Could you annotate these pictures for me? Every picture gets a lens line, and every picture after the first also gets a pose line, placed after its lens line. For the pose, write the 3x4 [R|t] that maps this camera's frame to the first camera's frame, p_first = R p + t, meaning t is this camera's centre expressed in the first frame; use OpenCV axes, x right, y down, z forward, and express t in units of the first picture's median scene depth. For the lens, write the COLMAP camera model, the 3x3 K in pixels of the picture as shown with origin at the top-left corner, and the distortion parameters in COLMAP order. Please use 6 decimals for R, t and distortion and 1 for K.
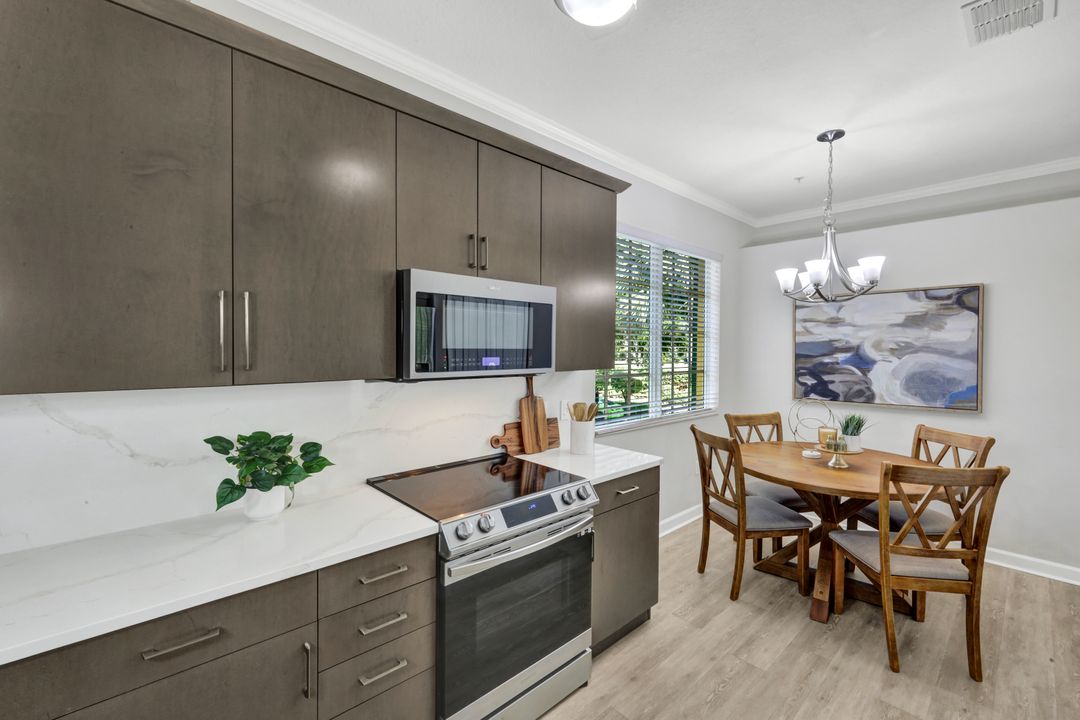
lens RADIAL K [[466.2, 0, 544.6], [0, 466.2, 356.4], [0, 0, 1]] dist [0.002637, 0.000418]
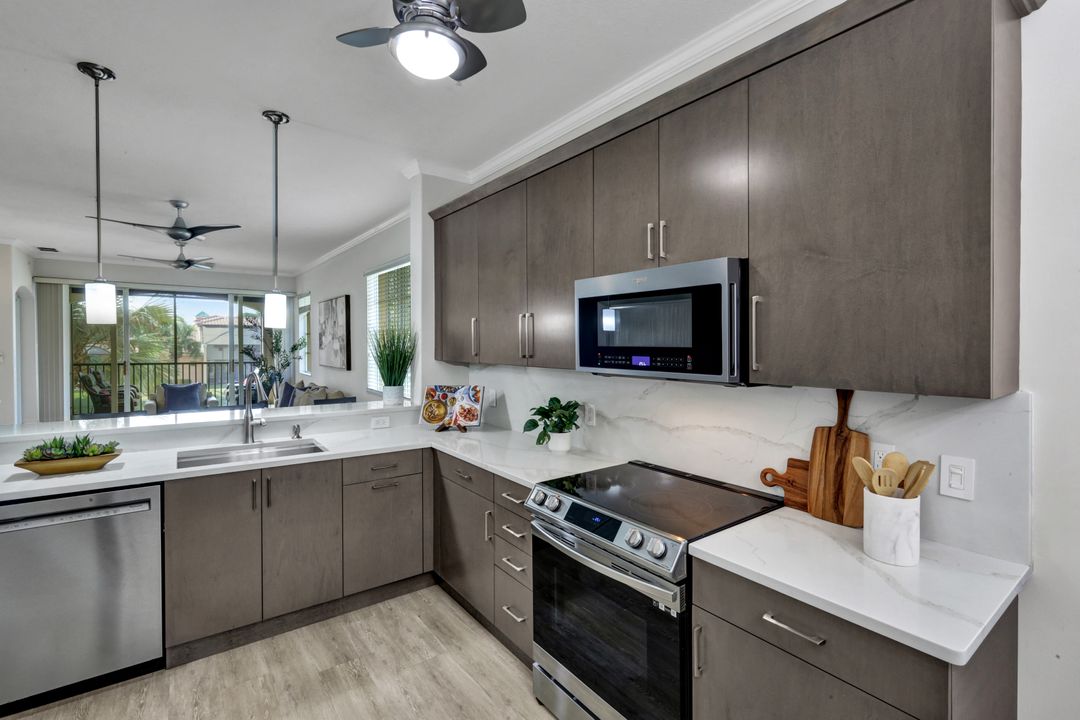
lens RADIAL K [[489.2, 0, 532.5], [0, 489.2, 357.1], [0, 0, 1]] dist [-0.000479, 0.000193]
pose [[-0.133840, 0.022179, -0.990755, 0.527815], [-0.025687, 0.999336, 0.025841, -0.009653], [0.990670, 0.028908, -0.133181, 0.561855]]
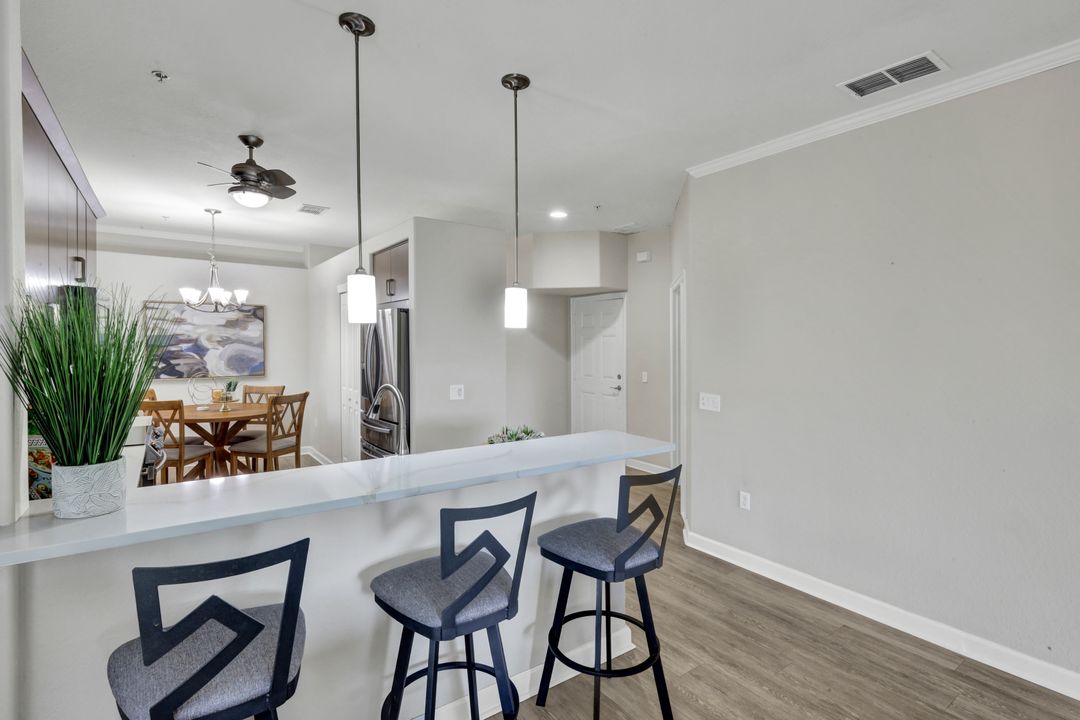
lens RADIAL K [[516.2, 0, 541.9], [0, 516.2, 366.3], [0, 0, 1]] dist [0.001234, 0.000115]
pose [[0.132993, -0.046745, 0.990014, -0.912692], [0.008550, 0.998904, 0.046016, -0.001464], [-0.991080, 0.002345, 0.133247, -0.332191]]
